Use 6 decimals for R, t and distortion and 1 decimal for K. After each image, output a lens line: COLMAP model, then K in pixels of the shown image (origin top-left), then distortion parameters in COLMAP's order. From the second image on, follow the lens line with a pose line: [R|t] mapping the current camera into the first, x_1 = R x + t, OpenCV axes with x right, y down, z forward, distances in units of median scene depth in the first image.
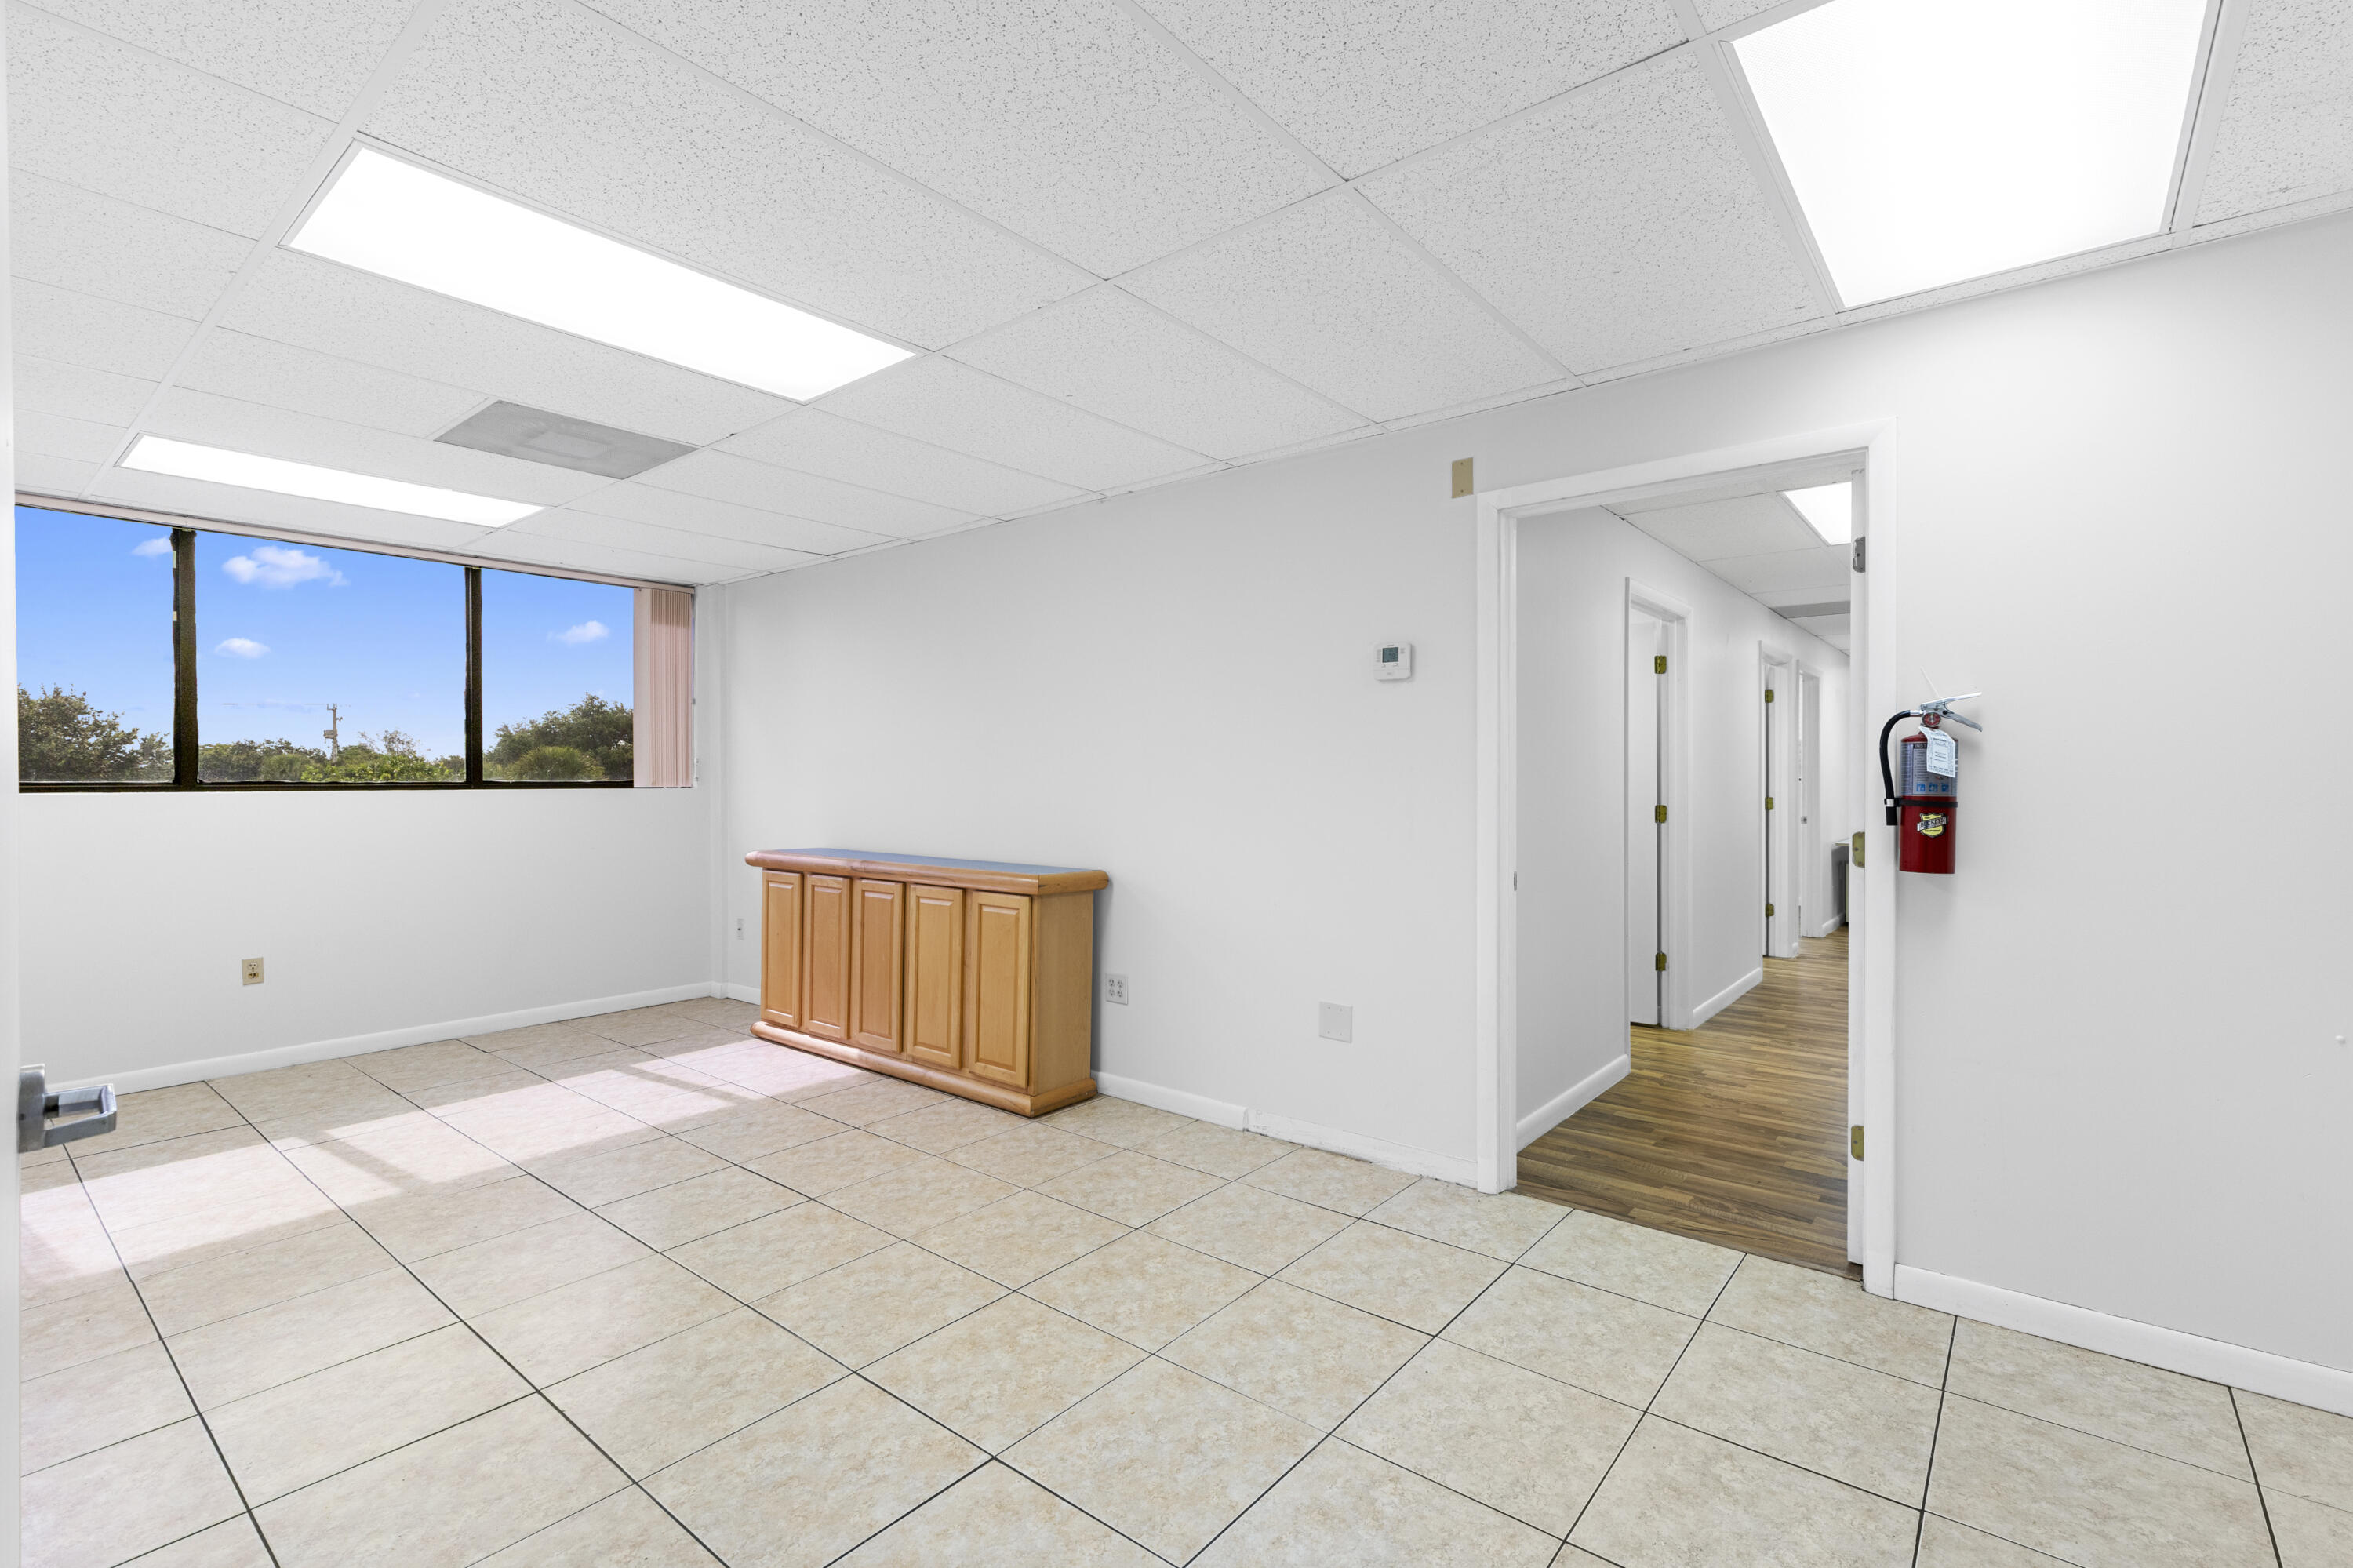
lens RADIAL K [[1065.3, 0, 1186.6], [0, 1065.3, 764.3], [0, 0, 1]] dist [0.013871, 0.000171]
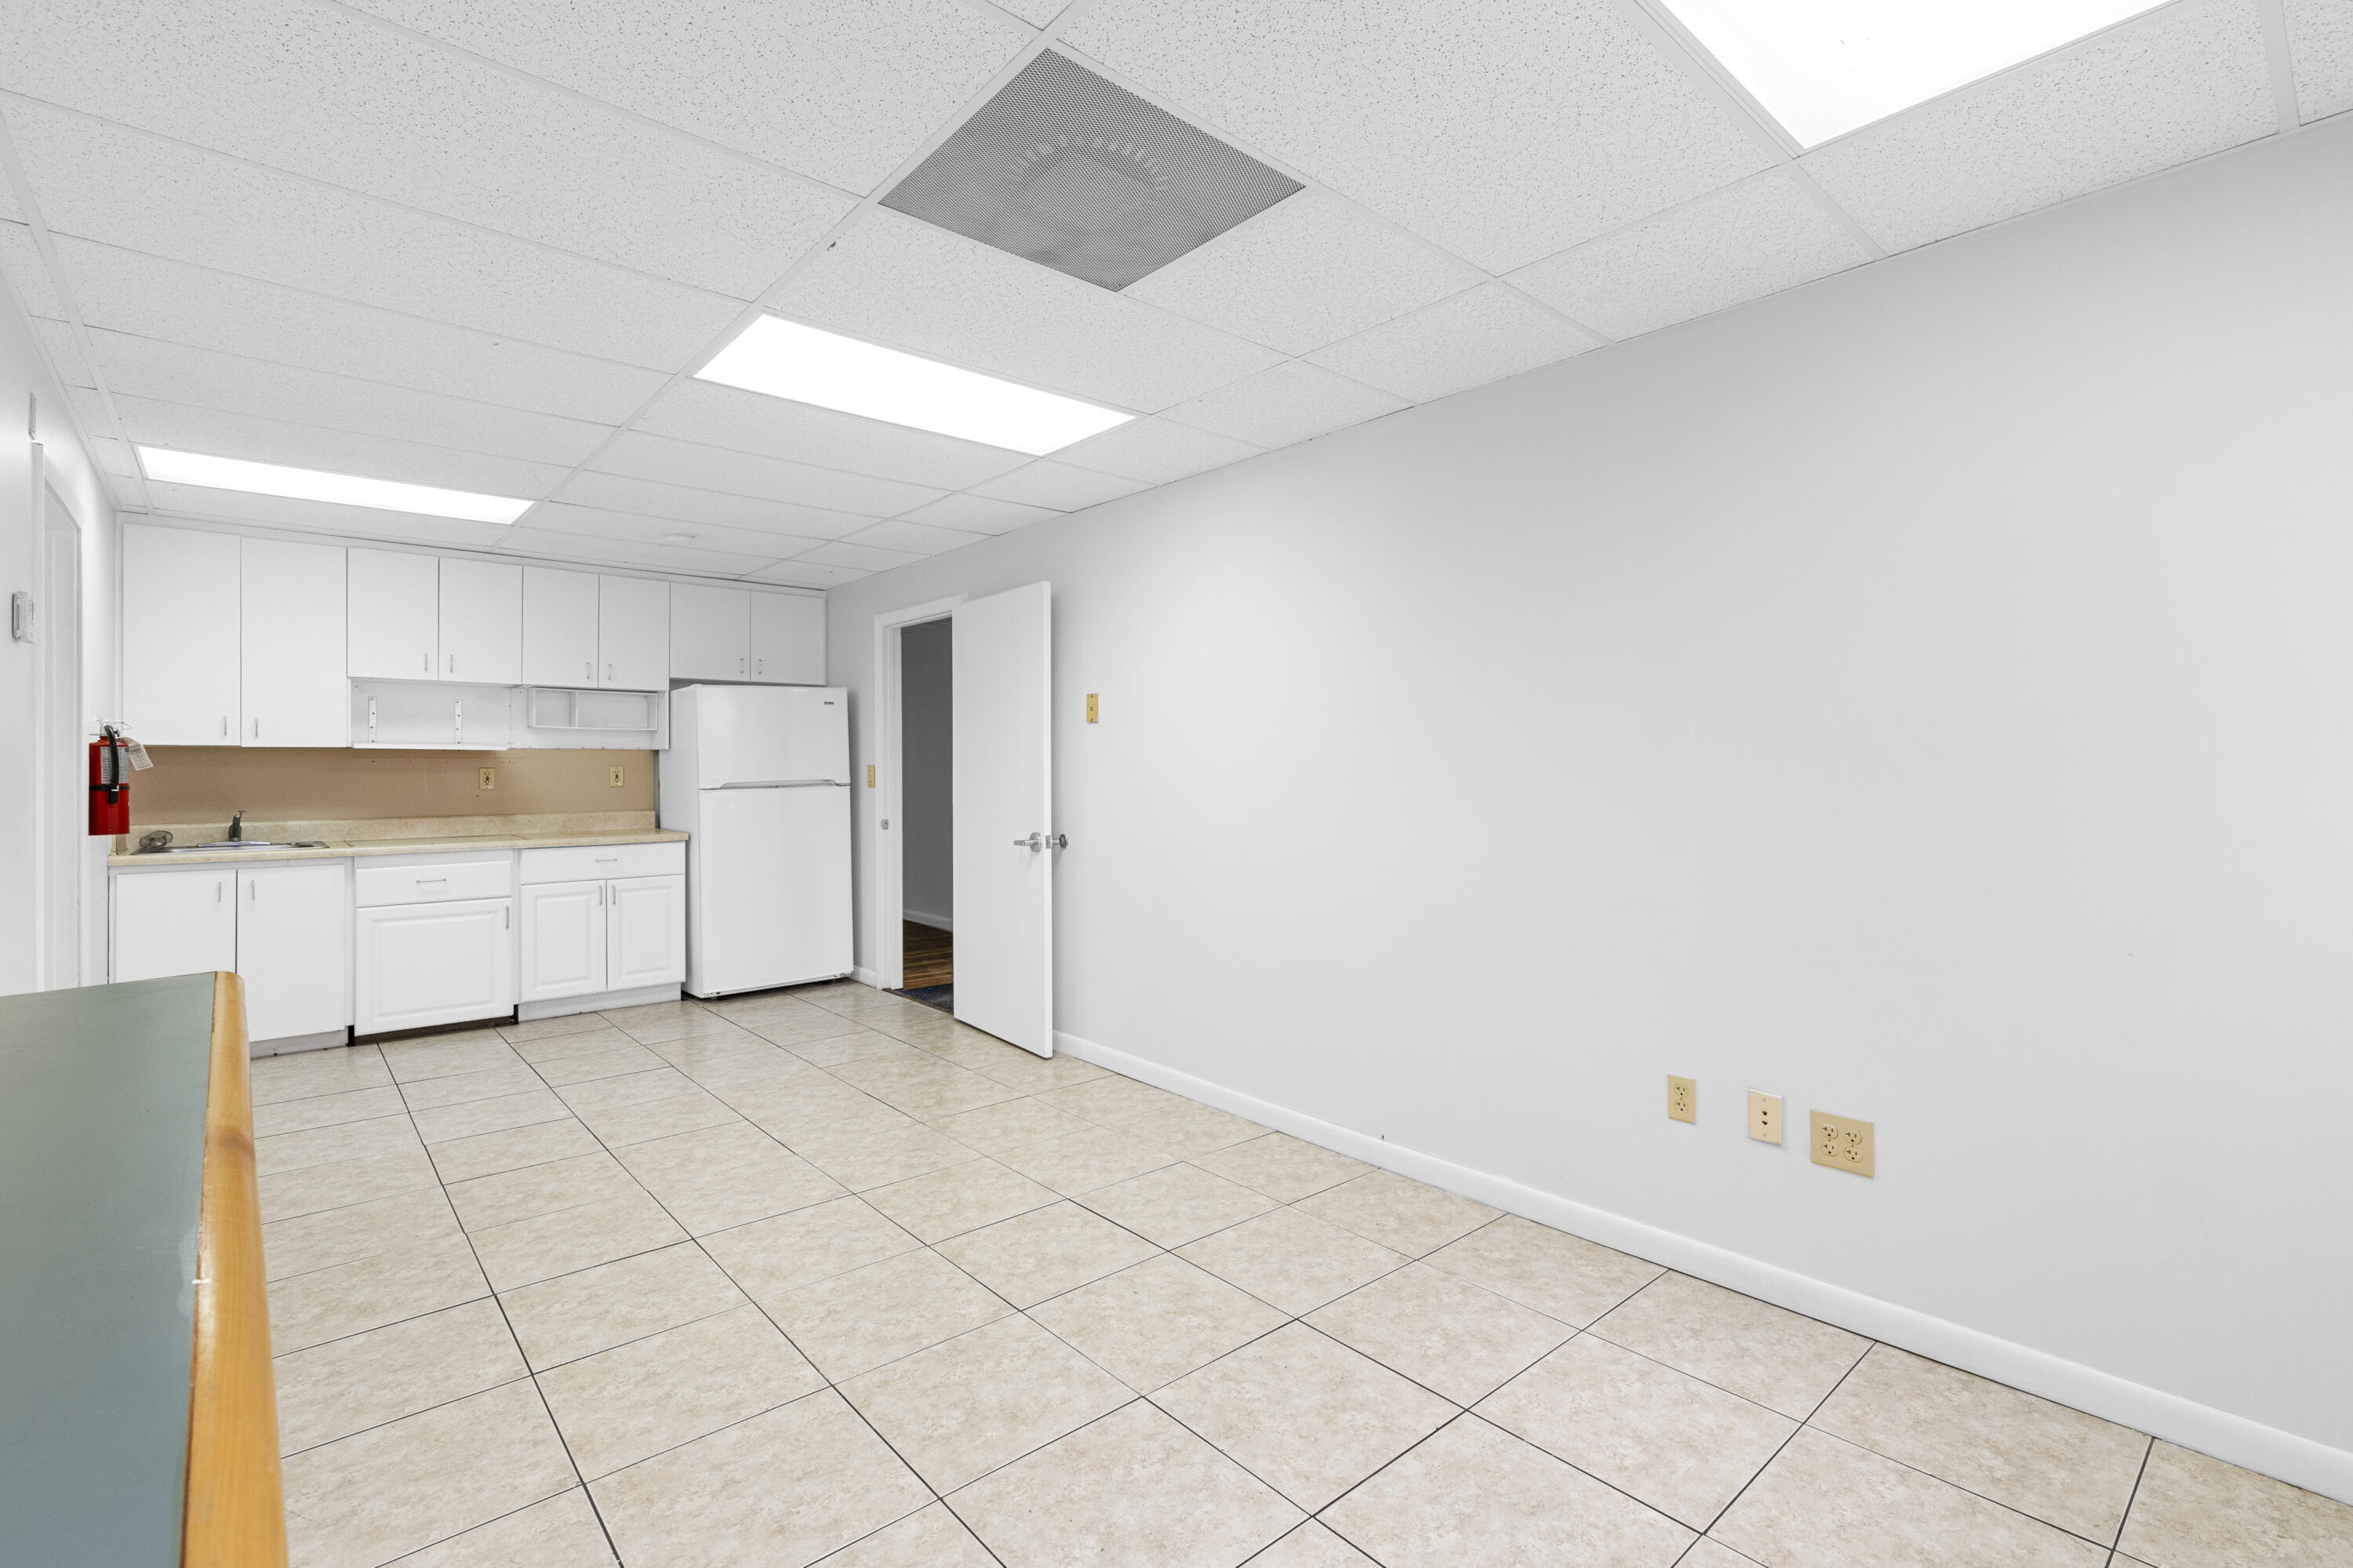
lens RADIAL K [[1065.3, 0, 1173.2], [0, 1065.3, 765.9], [0, 0, 1]] dist [0.013871, 0.000171]
pose [[-0.985002, 0.007985, 0.172356, -0.908770], [0.005420, 0.999868, -0.015344, 0.031490], [-0.172455, -0.014180, -0.984915, 1.980795]]
